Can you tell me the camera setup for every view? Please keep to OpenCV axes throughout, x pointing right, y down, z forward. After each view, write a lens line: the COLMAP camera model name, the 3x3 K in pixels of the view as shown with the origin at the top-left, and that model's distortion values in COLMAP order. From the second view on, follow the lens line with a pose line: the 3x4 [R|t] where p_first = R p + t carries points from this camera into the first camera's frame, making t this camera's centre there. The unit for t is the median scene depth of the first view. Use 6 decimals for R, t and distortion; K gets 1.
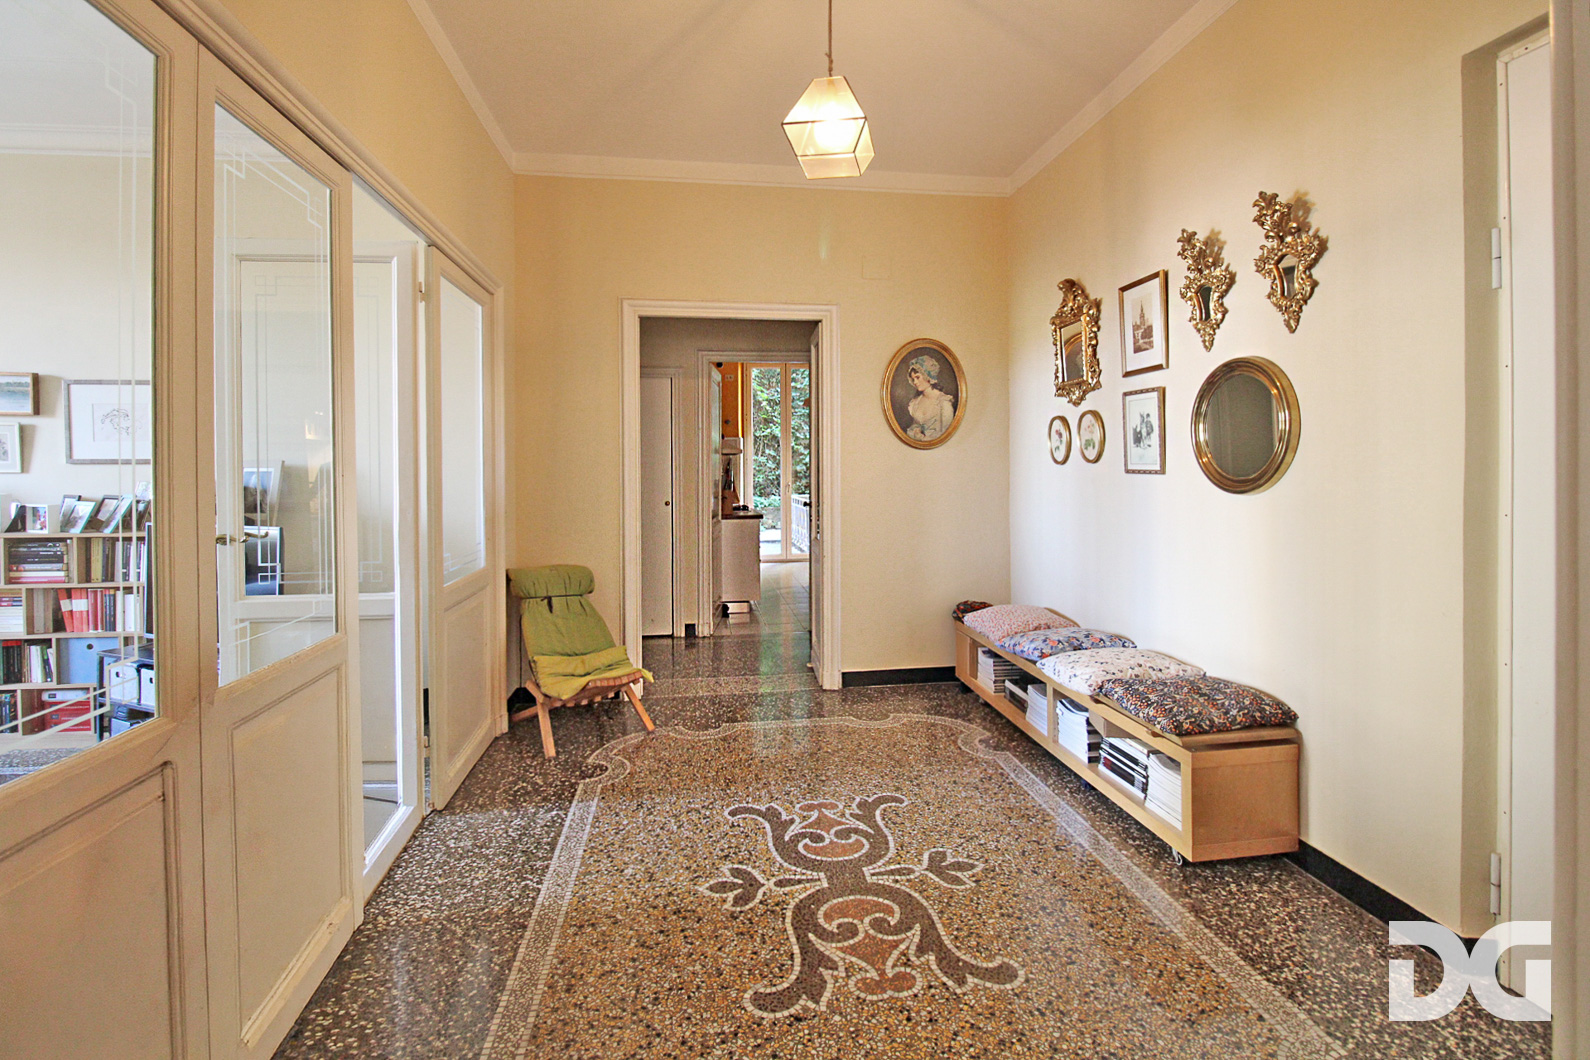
lens RADIAL K [[728.6, 0, 814.4], [0, 728.6, 471.5], [0, 0, 1]] dist [-0.016426, -0.005356]
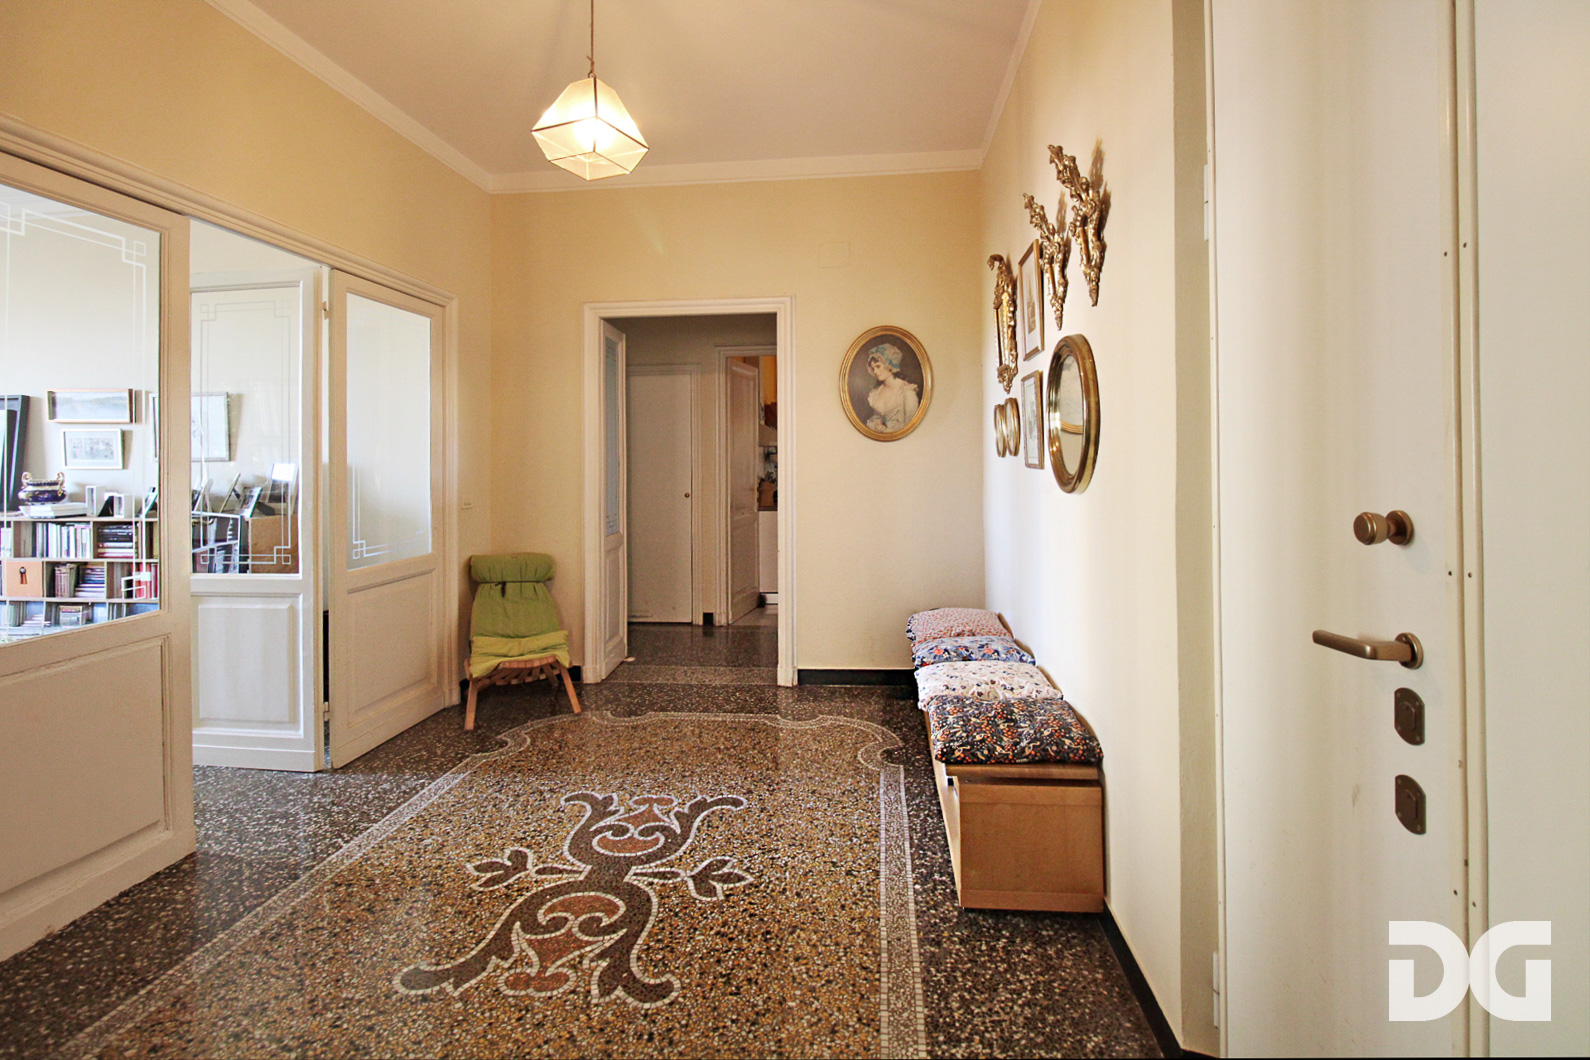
lens RADIAL K [[728.6, 0, 818.7], [0, 728.6, 460.0], [0, 0, 1]] dist [-0.016426, -0.005356]
pose [[0.973605, -0.004754, -0.228190, 0.404650], [0.004319, 0.999988, -0.002407, -0.006208], [0.228199, 0.001358, 0.973614, 0.065858]]
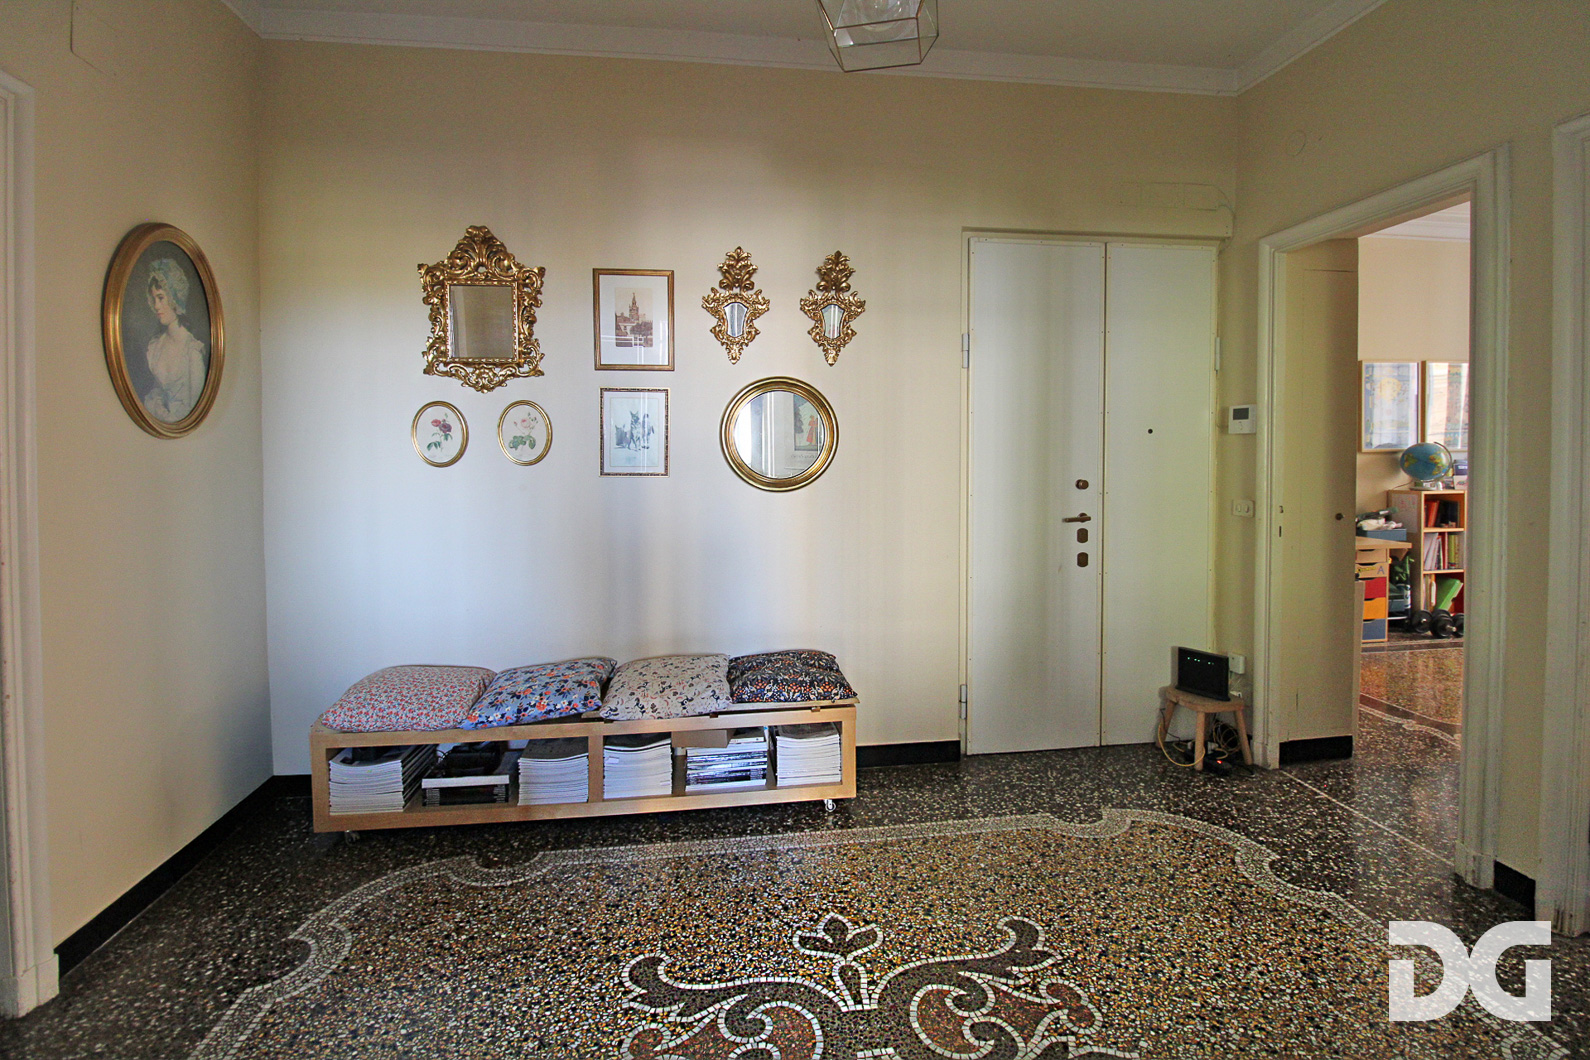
lens RADIAL K [[728.6, 0, 803.3], [0, 728.6, 486.3], [0, 0, 1]] dist [-0.016426, -0.005356]
pose [[0.045048, -0.030761, 0.998511, -0.490271], [0.007201, 0.999510, 0.030467, -0.012322], [-0.998959, 0.005818, 0.045247, 0.744723]]
